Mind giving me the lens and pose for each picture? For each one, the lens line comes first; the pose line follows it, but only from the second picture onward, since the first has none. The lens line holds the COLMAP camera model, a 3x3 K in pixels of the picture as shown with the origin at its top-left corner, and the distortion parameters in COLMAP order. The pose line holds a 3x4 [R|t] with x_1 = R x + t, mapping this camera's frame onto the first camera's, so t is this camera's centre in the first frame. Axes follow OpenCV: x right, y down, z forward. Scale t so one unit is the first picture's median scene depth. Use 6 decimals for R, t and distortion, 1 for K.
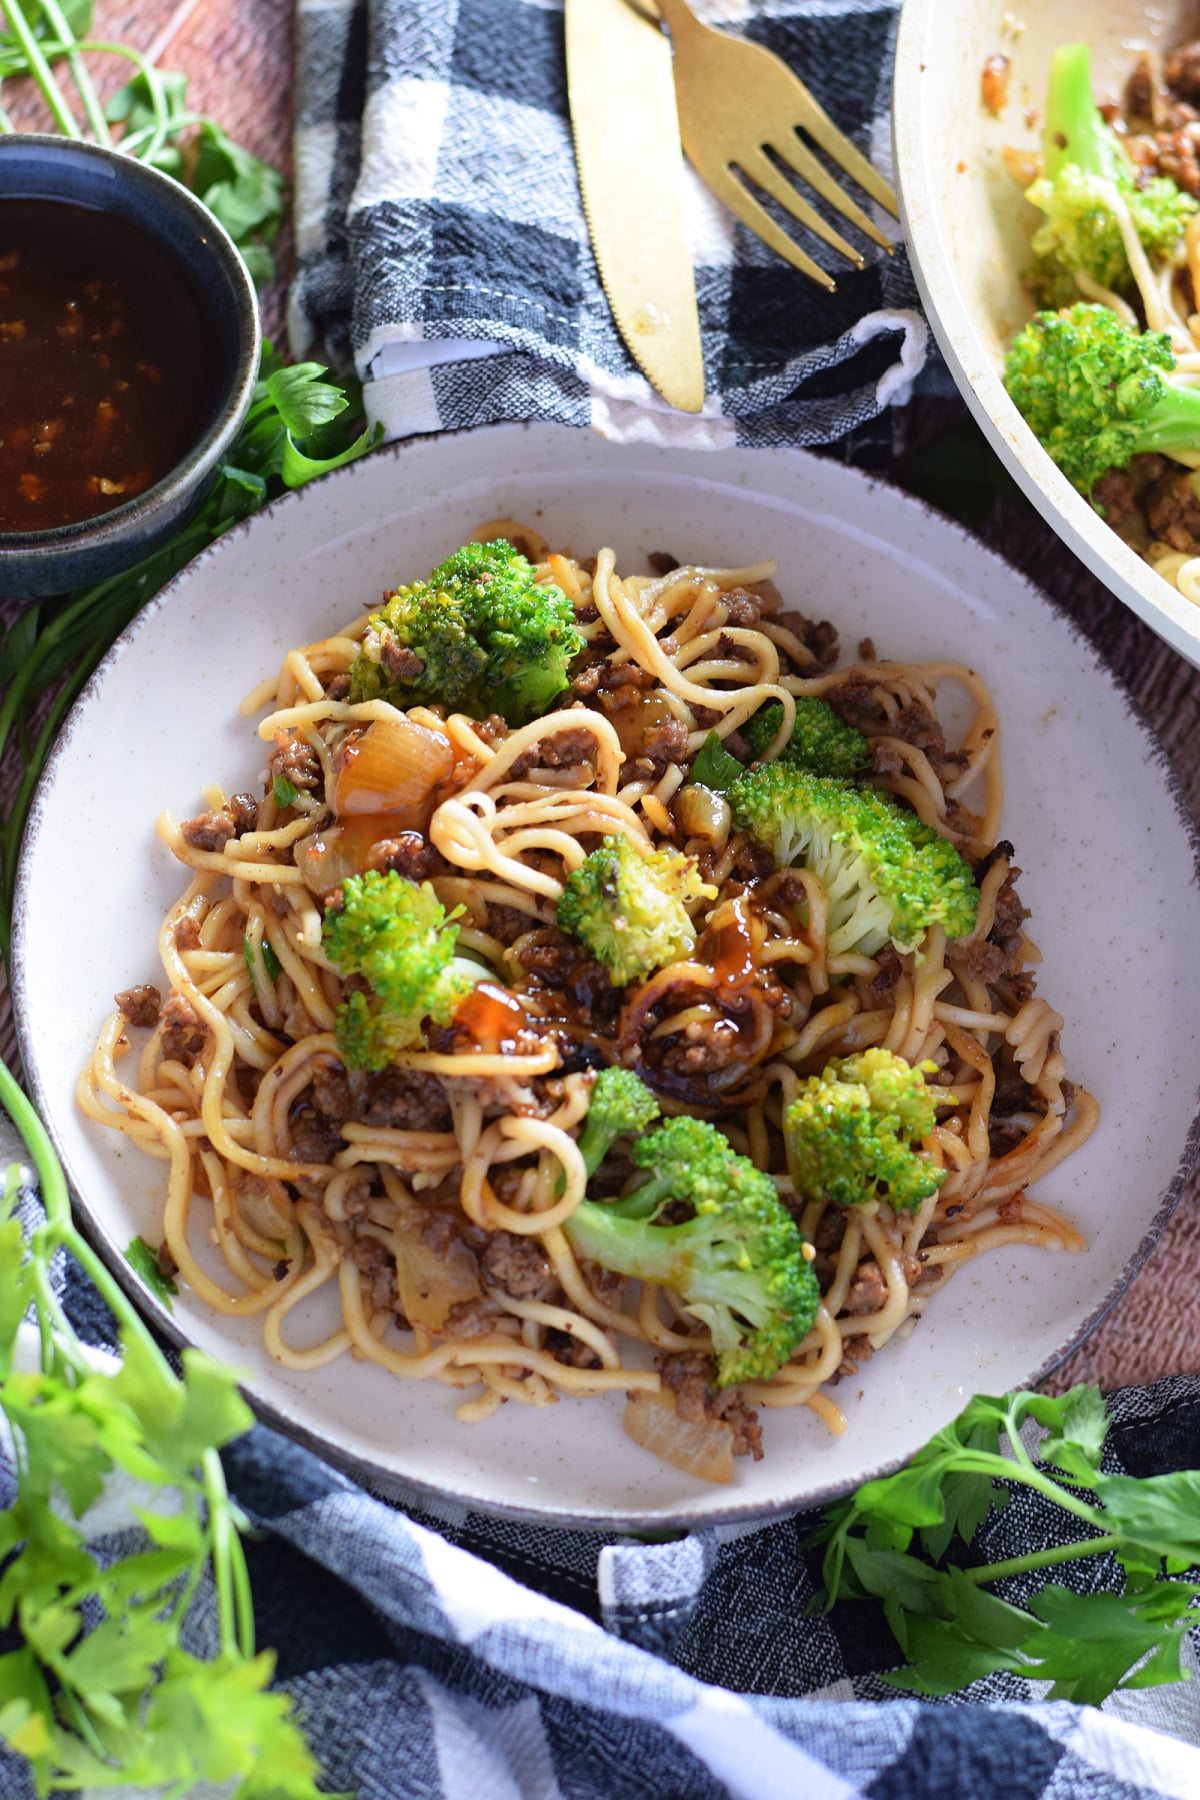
lens RADIAL K [[4293.5, 0, 694.2], [0, 4293.5, 895.7], [0, 0, 1]] dist [-0.126492, 0.153916]
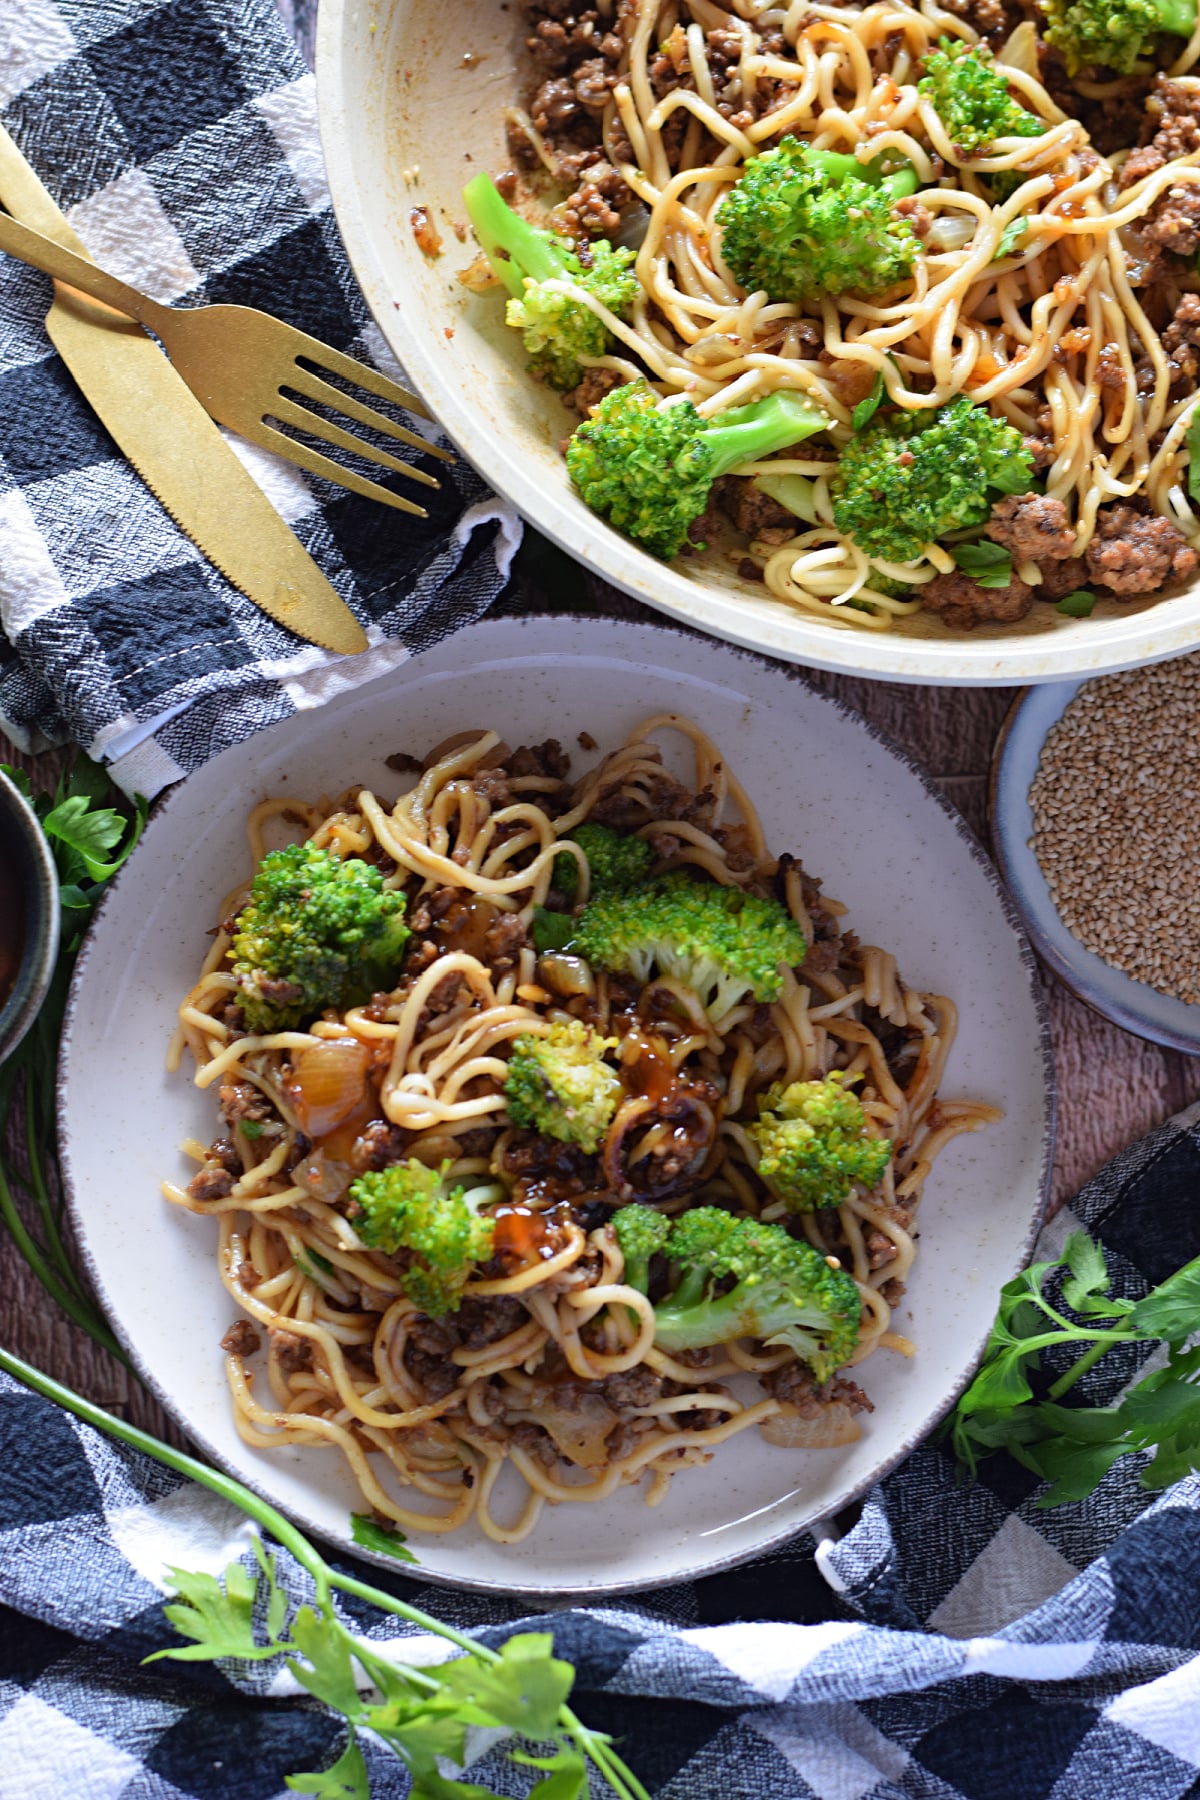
lens RADIAL K [[4293.5, 0, 694.2], [0, 4293.5, 895.7], [0, 0, 1]] dist [-0.126492, 0.153916]
pose [[0.860990, -0.505527, 0.056026, -0.023134], [0.473772, 0.837187, 0.273236, -0.351227], [-0.185033, -0.208709, 0.960314, -0.162726]]
